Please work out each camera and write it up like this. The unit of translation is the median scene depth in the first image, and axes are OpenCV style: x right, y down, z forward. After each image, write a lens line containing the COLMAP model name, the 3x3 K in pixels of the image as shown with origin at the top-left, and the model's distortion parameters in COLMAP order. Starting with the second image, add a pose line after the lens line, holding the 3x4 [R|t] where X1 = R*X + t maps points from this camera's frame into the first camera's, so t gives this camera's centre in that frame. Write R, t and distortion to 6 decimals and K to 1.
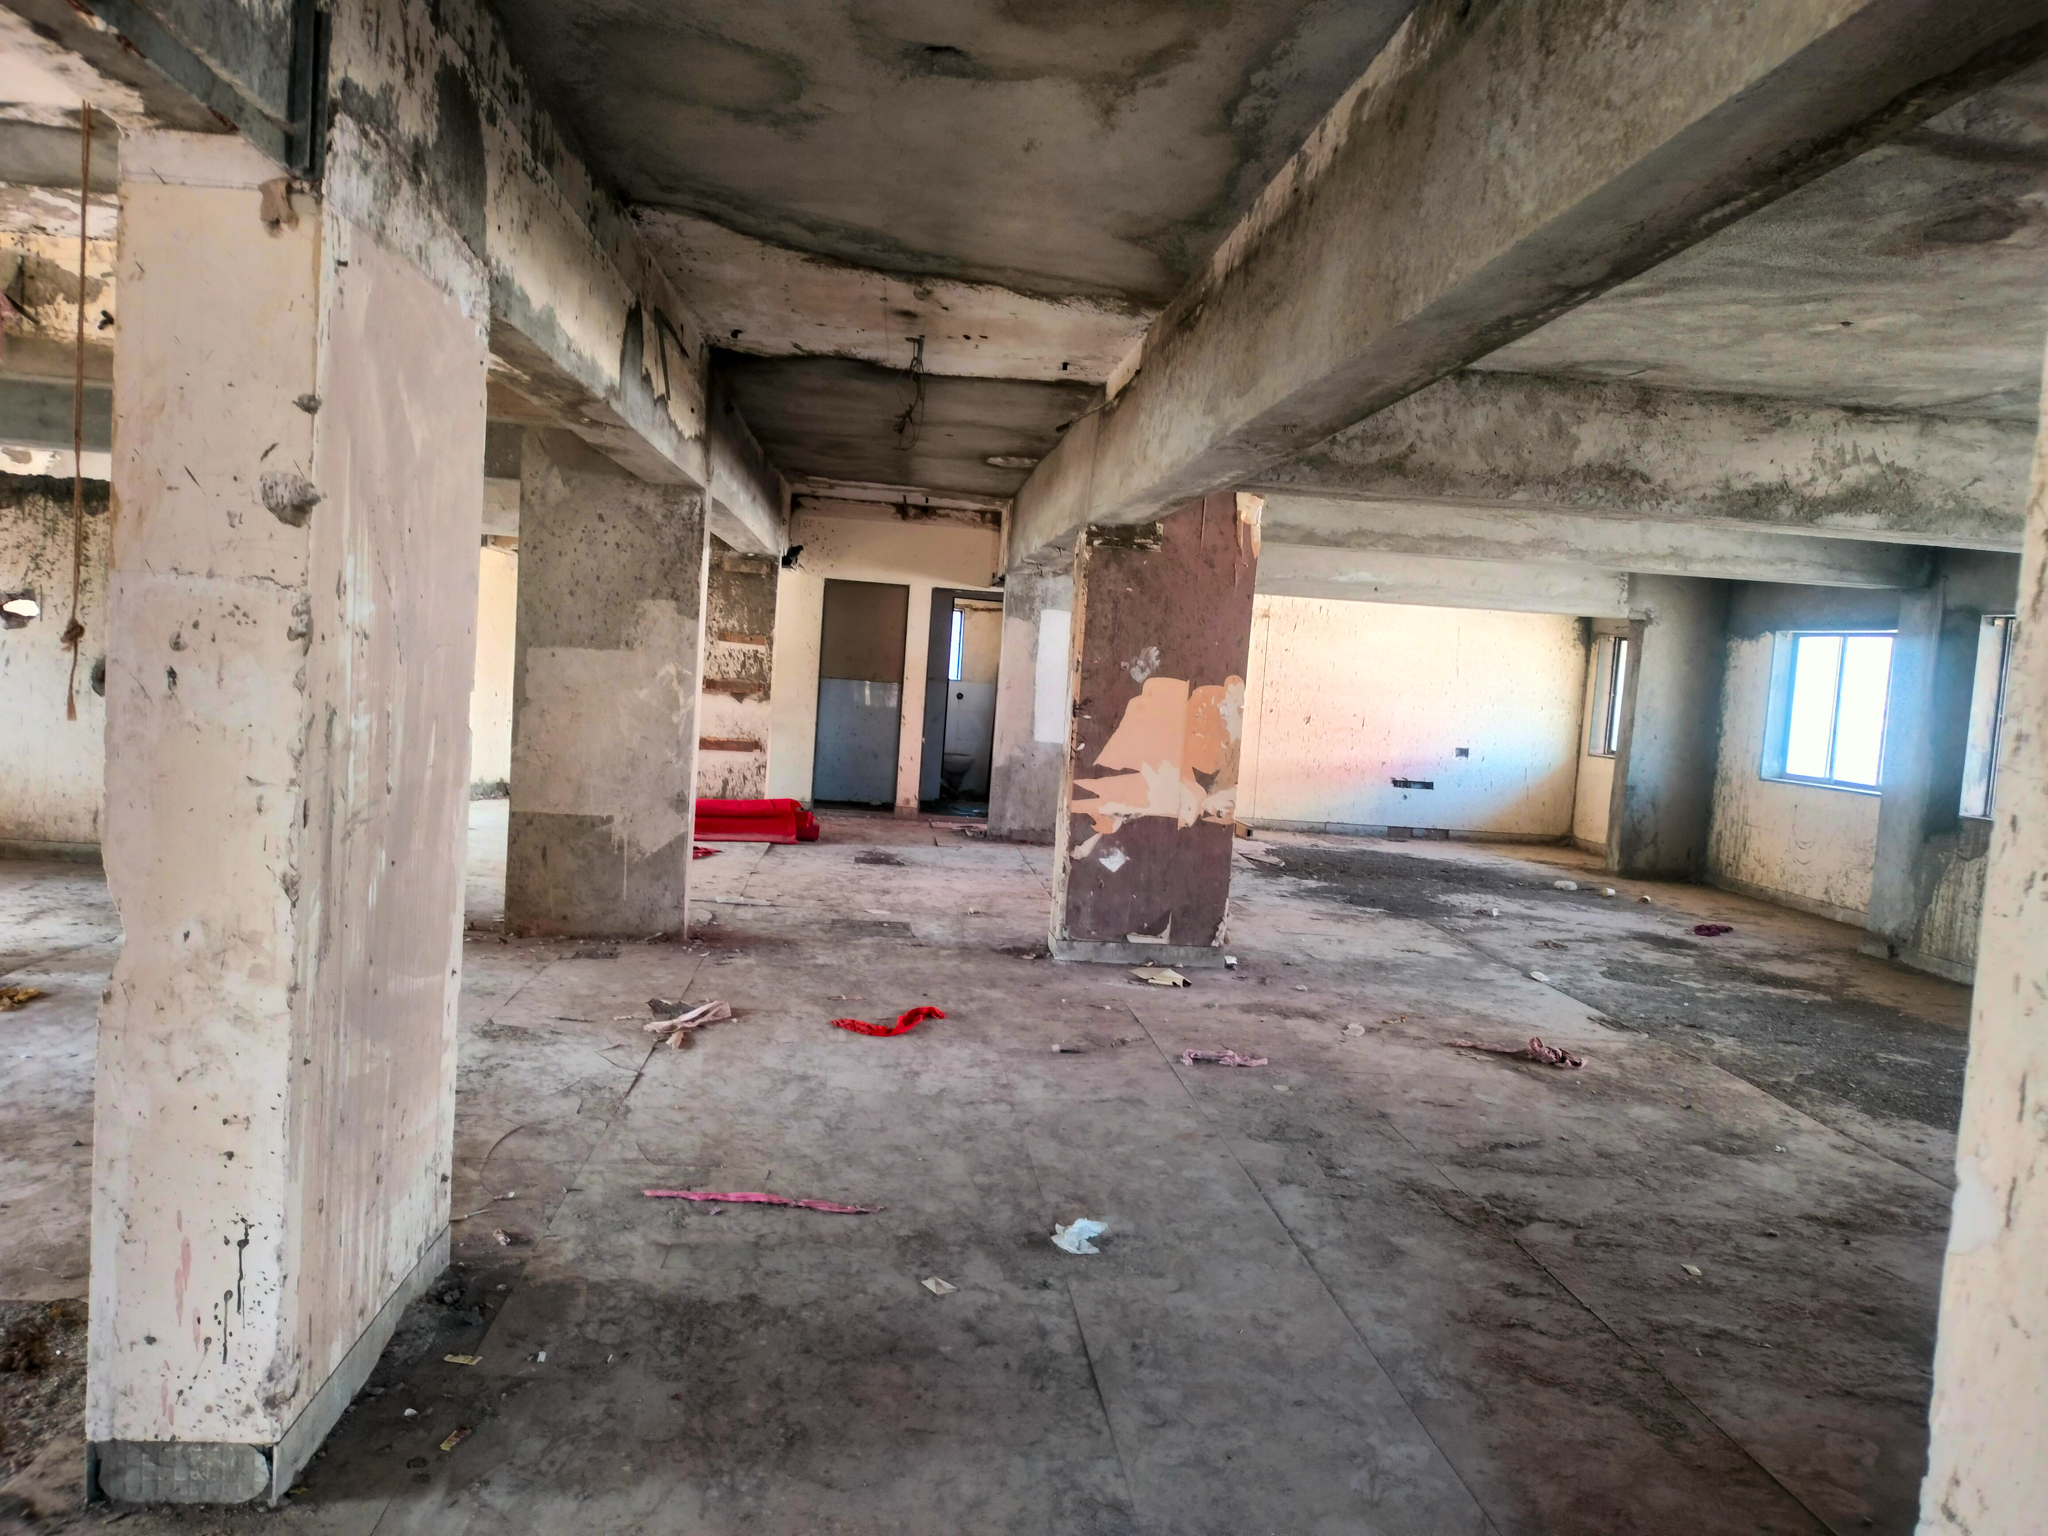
lens RADIAL K [[1539.4, 0, 1001.1], [0, 1539.4, 762.4], [0, 0, 1]] dist [0.067950, -0.086878]
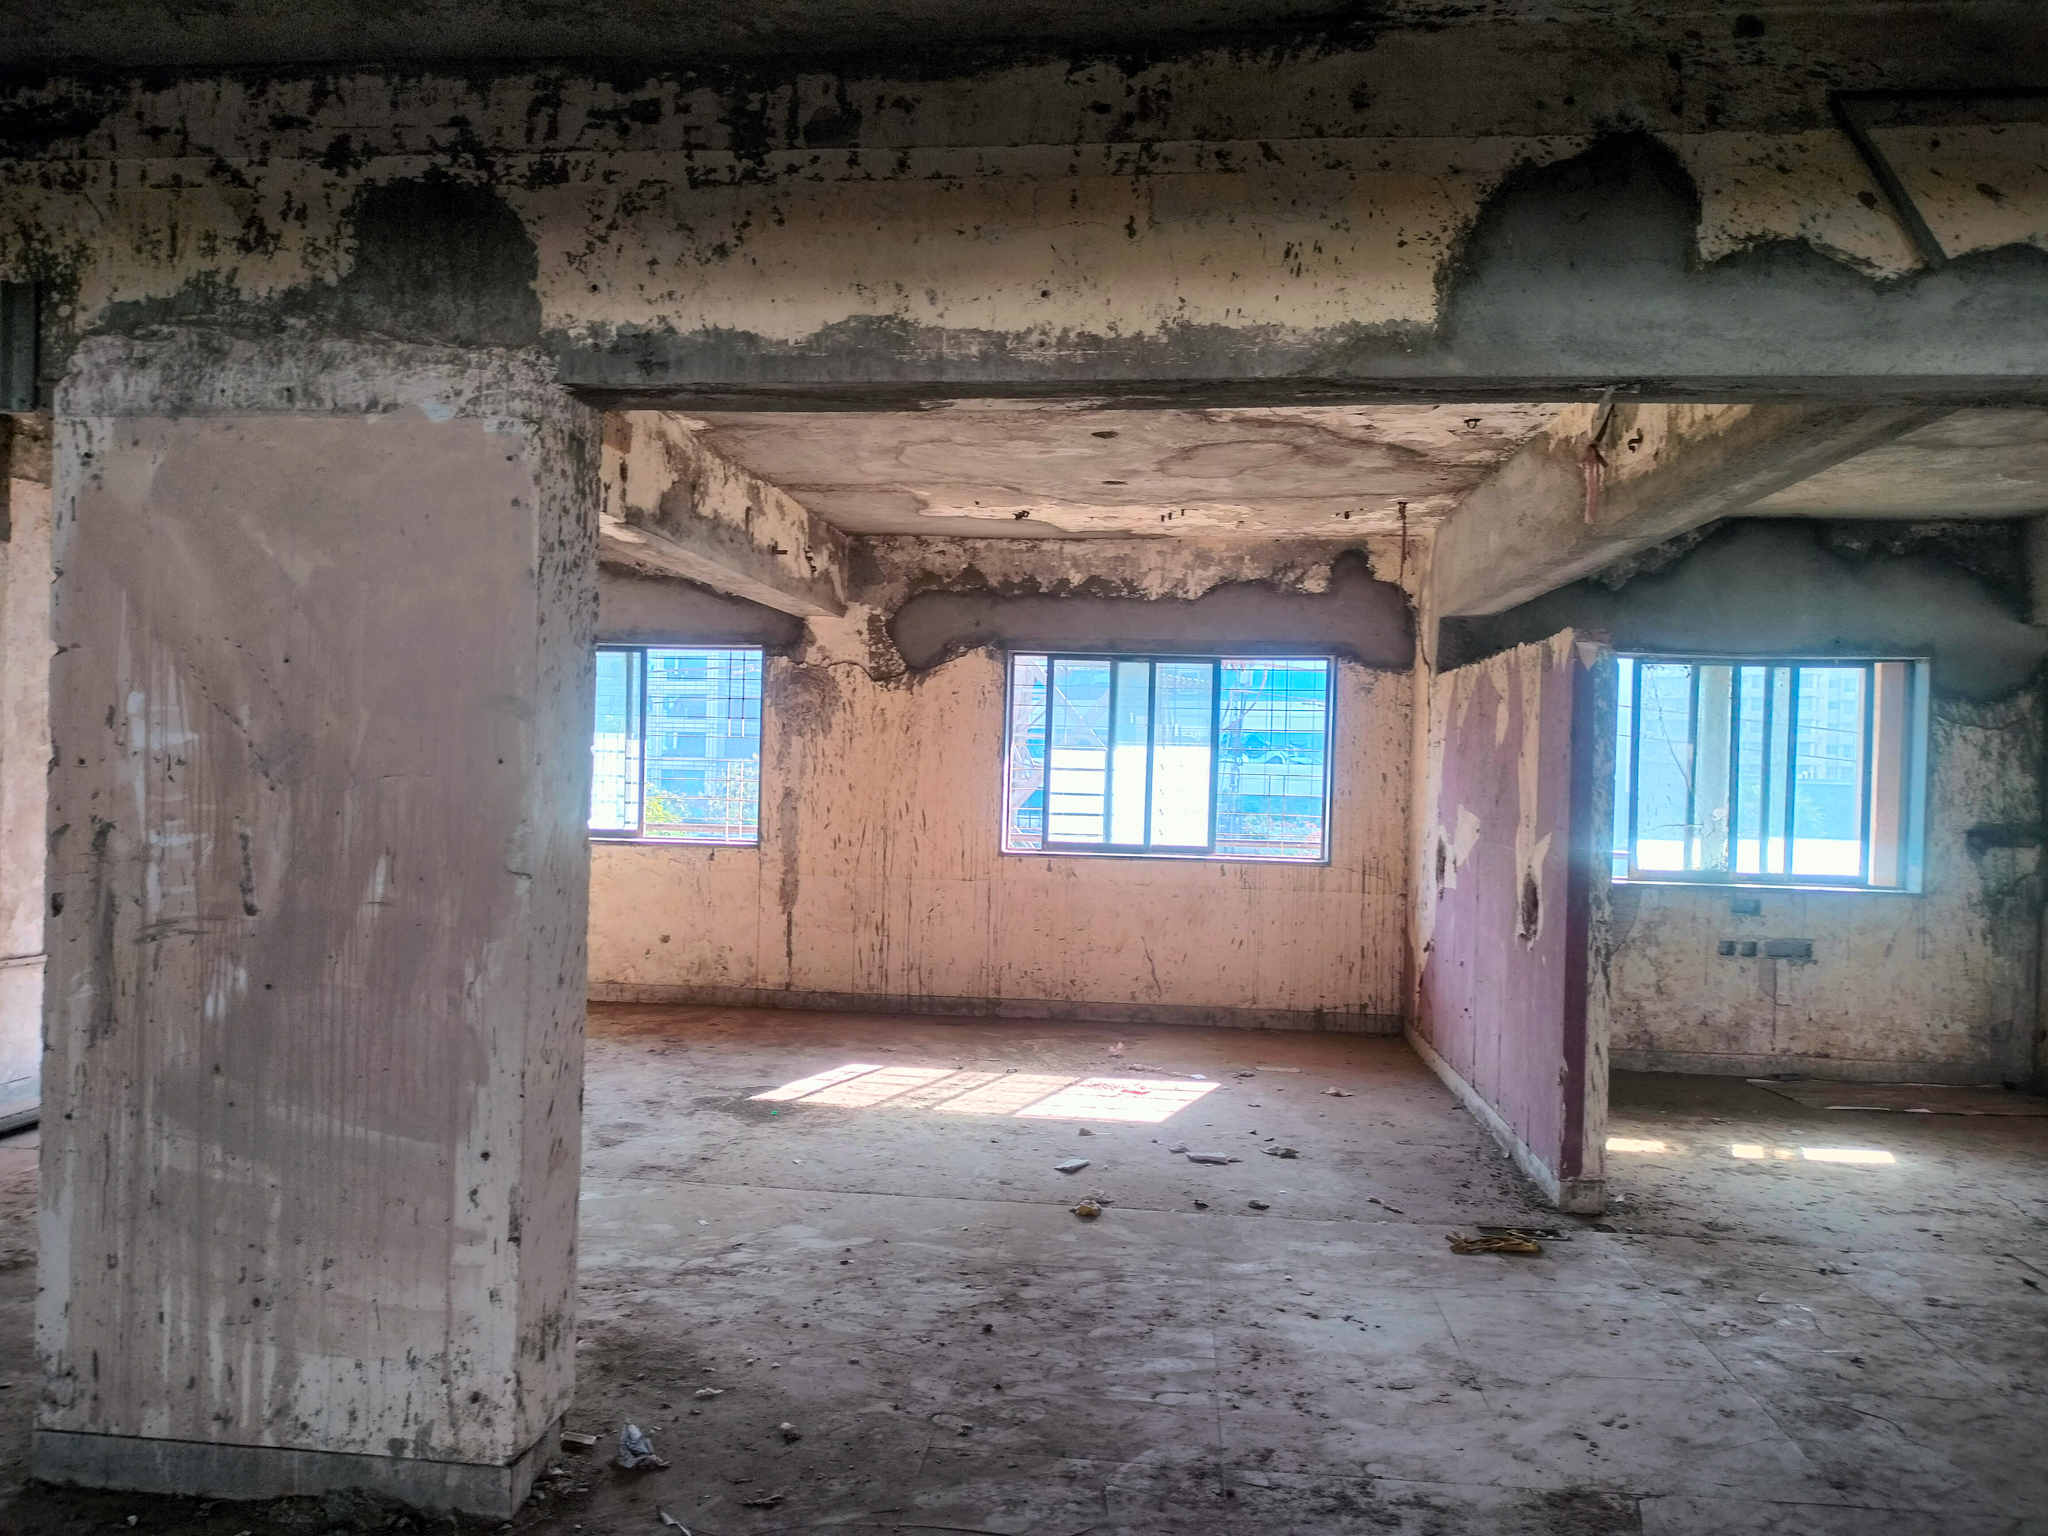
lens RADIAL K [[1539.4, 0, 997.4], [0, 1539.4, 775.1], [0, 0, 1]] dist [0.067950, -0.086878]
pose [[-0.177564, -0.062774, -0.982105, 0.232319], [-0.102661, 0.993700, -0.044954, -0.033577], [0.978740, 0.092841, -0.182890, 0.715874]]
